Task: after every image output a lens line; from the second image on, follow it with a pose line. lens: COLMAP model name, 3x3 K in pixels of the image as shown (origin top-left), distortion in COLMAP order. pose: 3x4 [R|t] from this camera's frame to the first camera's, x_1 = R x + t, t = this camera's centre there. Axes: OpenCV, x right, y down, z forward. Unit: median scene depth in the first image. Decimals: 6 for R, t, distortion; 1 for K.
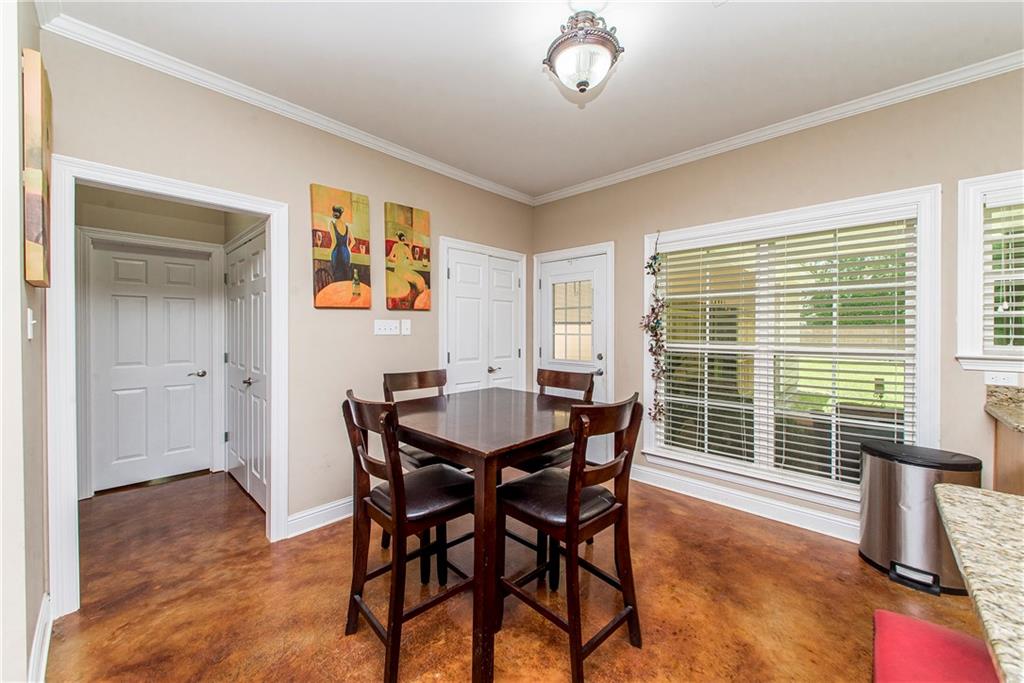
lens RADIAL K [[392.1, 0, 515.8], [0, 392.1, 334.0], [0, 0, 1]] dist [0.000808, -0.000255]
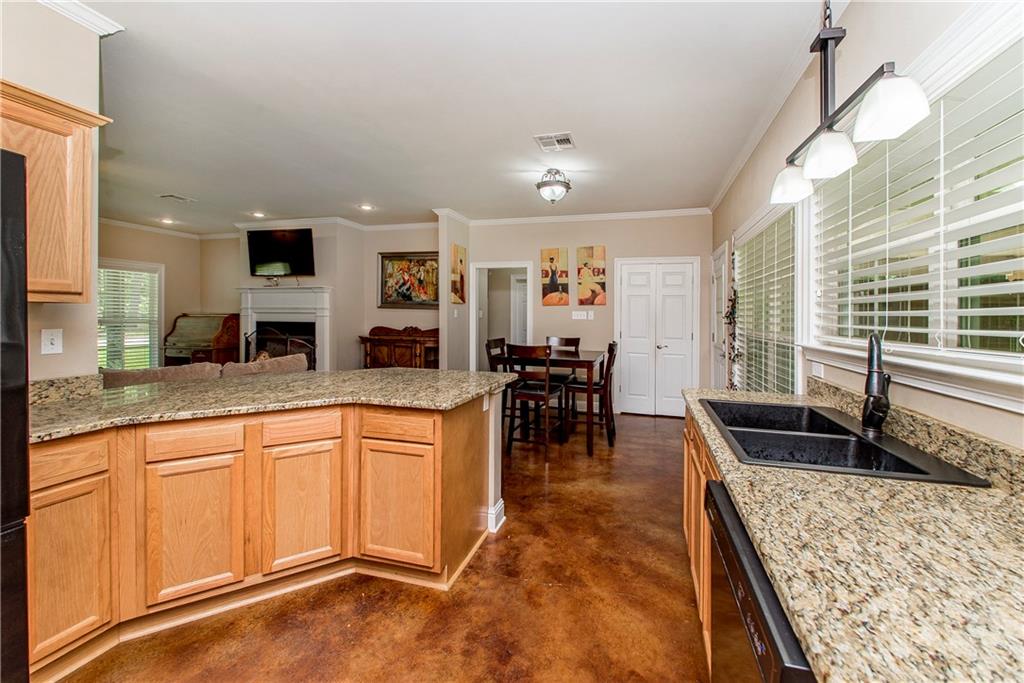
lens RADIAL K [[396.5, 0, 539.2], [0, 396.5, 319.3], [0, 0, 1]] dist [-0.000296, -0.000083]
pose [[0.475960, 0.010015, -0.879410, 1.393755], [-0.017579, 0.999844, 0.001872, 0.002697], [0.879291, 0.014568, 0.476061, -0.055402]]
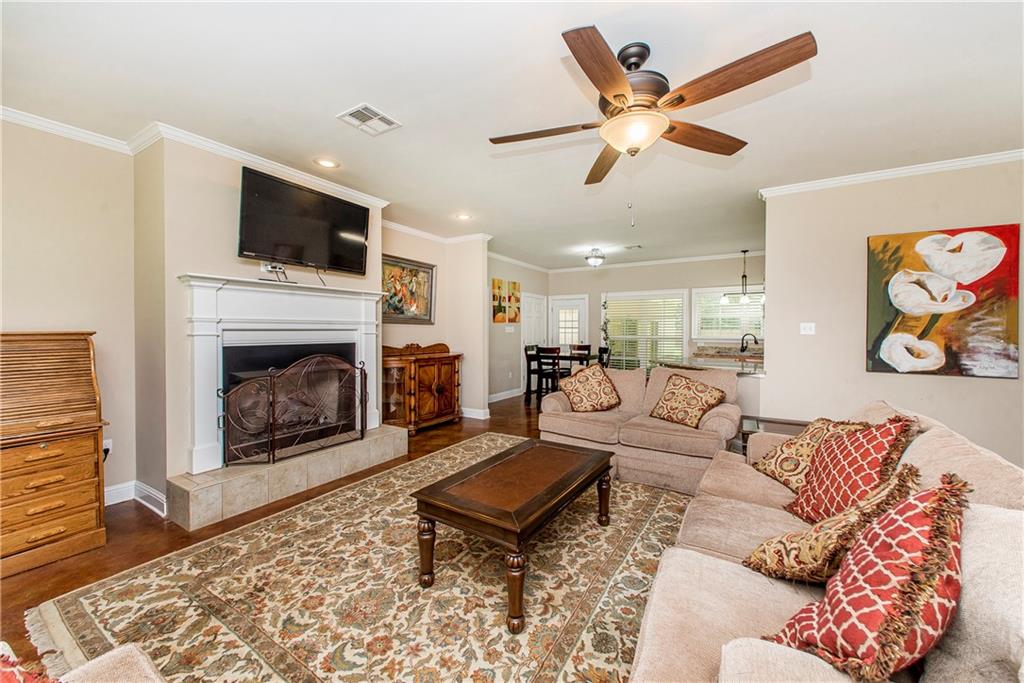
lens RADIAL K [[392.1, 0, 515.8], [0, 392.1, 334.0], [0, 0, 1]] dist [0.000808, -0.000255]
pose [[0.980673, -0.000964, 0.195653, -0.892709], [0.001140, 0.999999, -0.000789, 0.013692], [-0.195652, 0.000997, 0.980673, -1.726458]]
